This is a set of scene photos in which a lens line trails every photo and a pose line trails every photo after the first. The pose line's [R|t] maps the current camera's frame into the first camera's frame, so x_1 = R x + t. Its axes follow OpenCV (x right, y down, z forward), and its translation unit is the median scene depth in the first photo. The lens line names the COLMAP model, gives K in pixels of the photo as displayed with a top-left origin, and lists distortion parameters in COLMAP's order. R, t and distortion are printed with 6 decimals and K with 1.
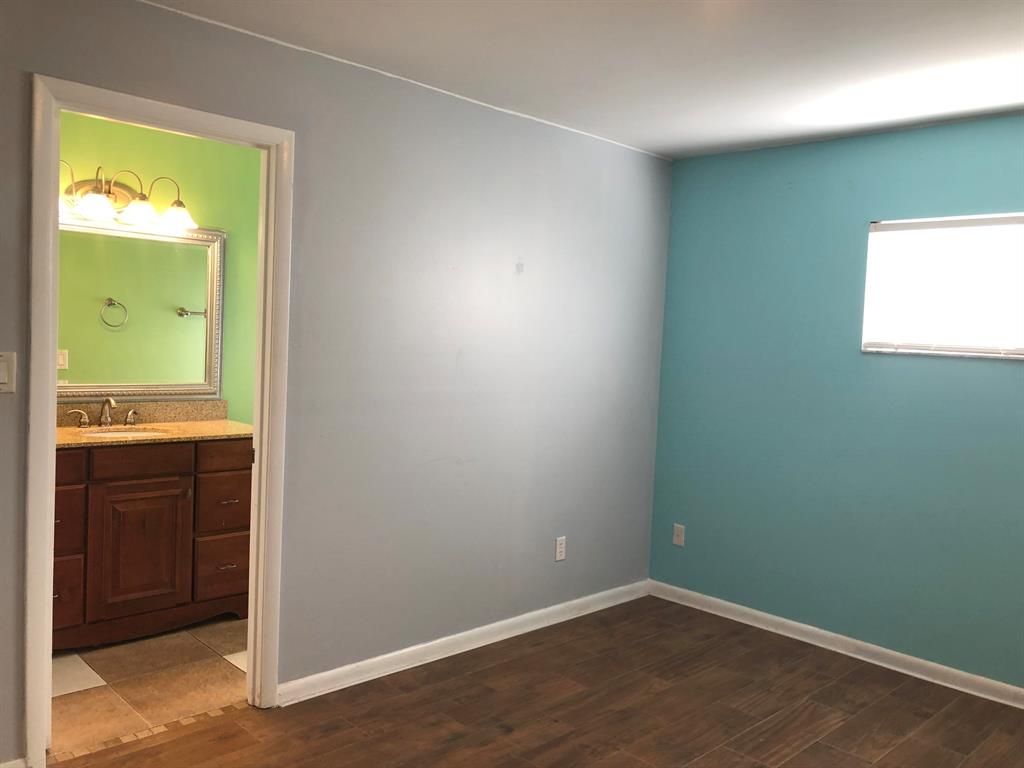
lens RADIAL K [[842.3, 0, 507.7], [0, 842.3, 382.3], [0, 0, 1]] dist [0.004678, 0.000887]
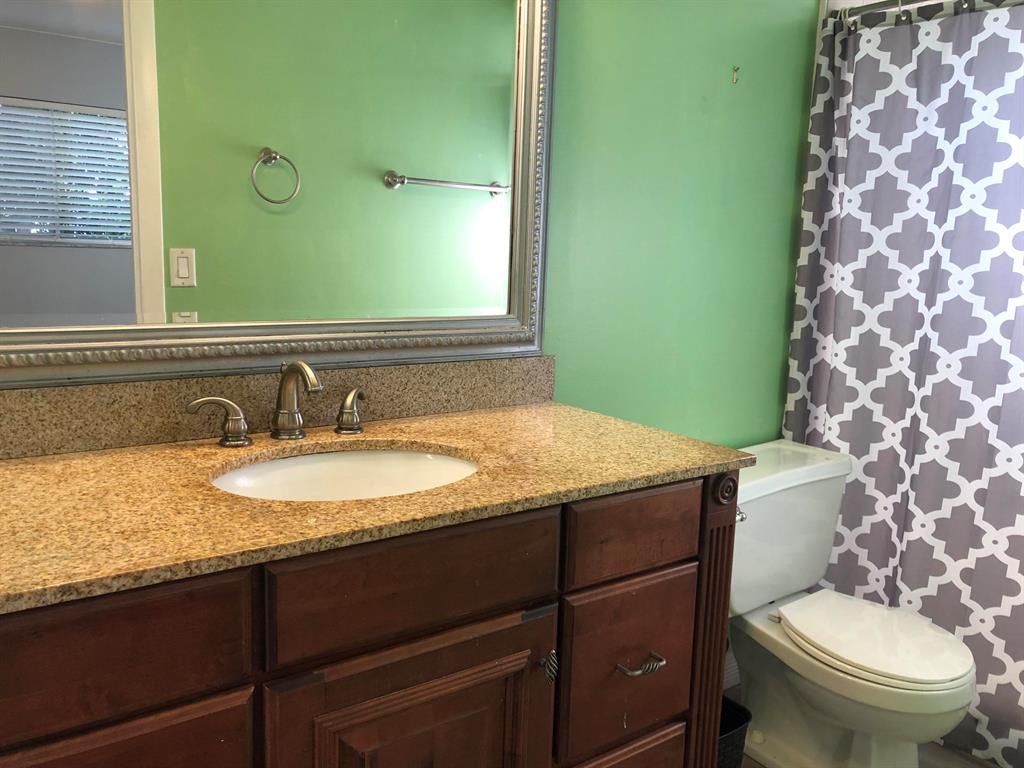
lens RADIAL K [[842.3, 0, 507.7], [0, 842.3, 382.3], [0, 0, 1]] dist [0.004678, 0.000887]
pose [[0.990371, 0.008730, -0.138167, -0.332357], [0.004455, 0.995483, 0.094833, -0.005894], [0.138370, -0.094535, 0.985858, 0.653505]]
